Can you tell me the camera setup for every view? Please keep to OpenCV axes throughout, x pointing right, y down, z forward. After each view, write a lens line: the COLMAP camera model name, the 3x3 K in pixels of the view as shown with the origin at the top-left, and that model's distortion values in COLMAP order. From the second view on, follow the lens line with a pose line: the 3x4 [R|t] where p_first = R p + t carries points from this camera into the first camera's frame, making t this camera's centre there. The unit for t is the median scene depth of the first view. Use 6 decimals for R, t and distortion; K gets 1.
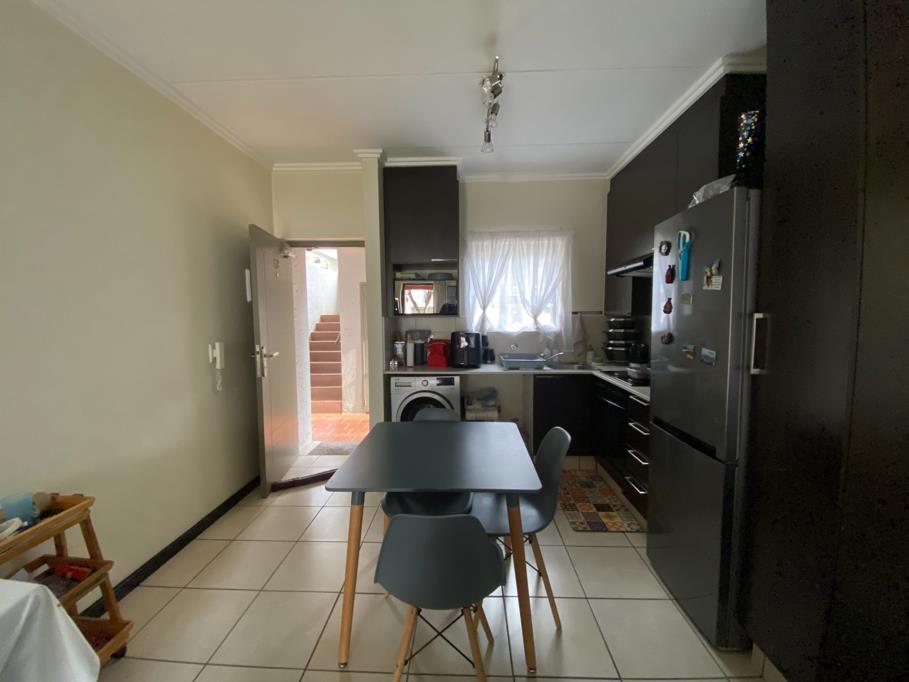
lens RADIAL K [[366.4, 0, 454.5], [0, 366.4, 341.0], [0, 0, 1]] dist [0.028254, -0.025359]
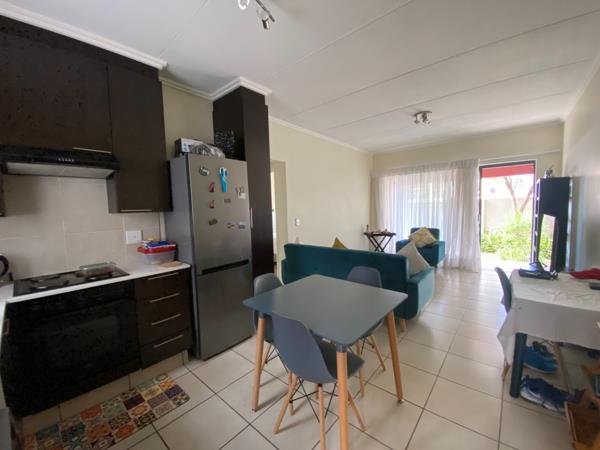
lens RADIAL K [[241.9, 0, 300.0], [0, 241.9, 225.0], [0, 0, 1]] dist [0.028254, -0.025359]
pose [[-0.777469, -0.013325, 0.628780, -0.288648], [0.081548, 0.989200, 0.121794, -0.058173], [-0.623612, 0.145966, -0.767985, 0.913021]]
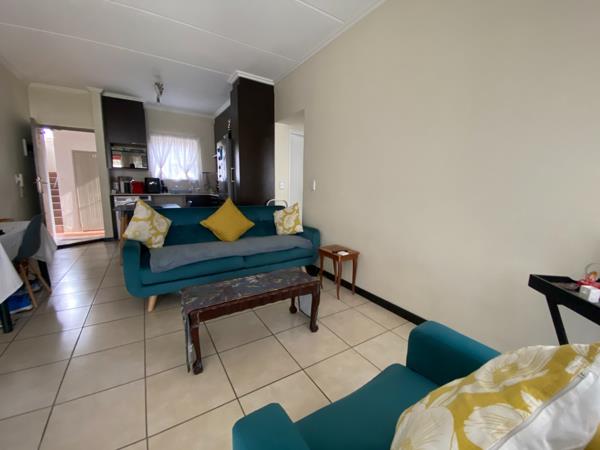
lens RADIAL K [[241.9, 0, 300.0], [0, 241.9, 225.0], [0, 0, 1]] dist [0.028254, -0.025359]
pose [[0.824038, -0.068072, 0.562430, -0.082994], [0.020618, 0.995701, 0.090304, 0.149351], [-0.566159, -0.062818, 0.821899, -0.763756]]
